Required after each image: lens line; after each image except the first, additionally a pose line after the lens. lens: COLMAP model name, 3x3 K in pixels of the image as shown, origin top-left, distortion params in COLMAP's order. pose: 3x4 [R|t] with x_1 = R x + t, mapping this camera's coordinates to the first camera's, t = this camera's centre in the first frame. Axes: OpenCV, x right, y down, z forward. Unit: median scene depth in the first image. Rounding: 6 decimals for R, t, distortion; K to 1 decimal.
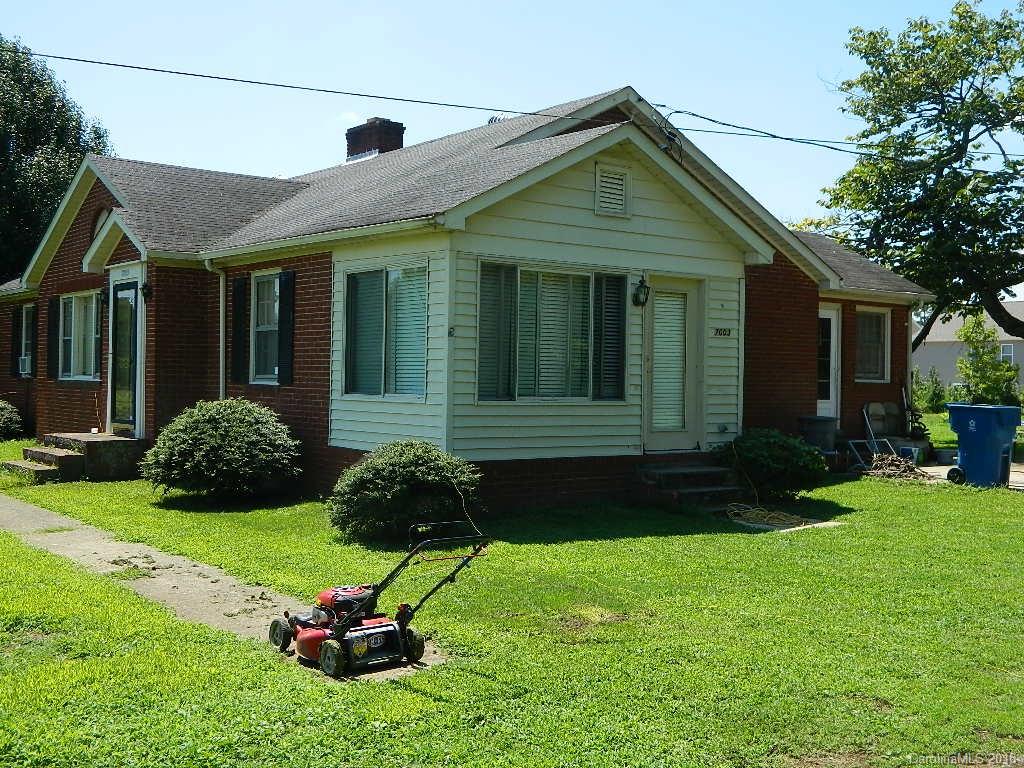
lens RADIAL K [[973.1, 0, 512.0], [0, 973.1, 384.0], [0, 0, 1]] dist [-0.002351, -0.016100]
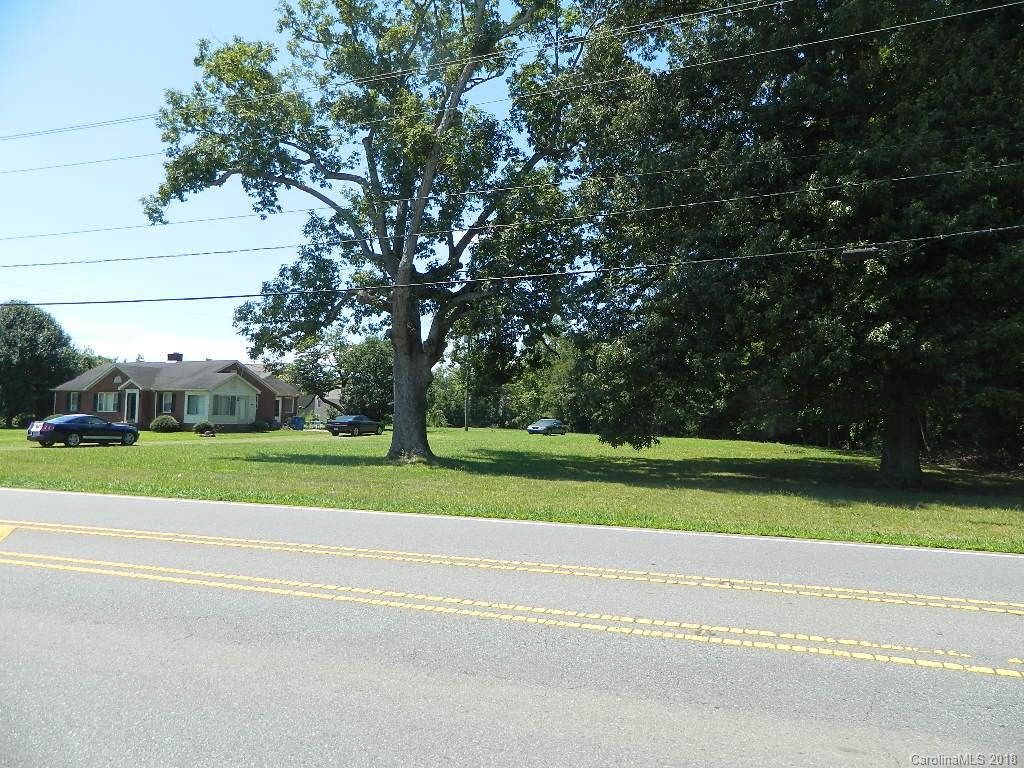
lens RADIAL K [[752.6, 0, 512.0], [0, 752.6, 384.0], [0, 0, 1]] dist [-0.002363, -0.000249]
pose [[0.886776, 0.020733, 0.461734, -0.534869], [-0.001105, 0.999086, -0.042740, 0.017610], [-0.462198, 0.037391, 0.885988, -4.049878]]
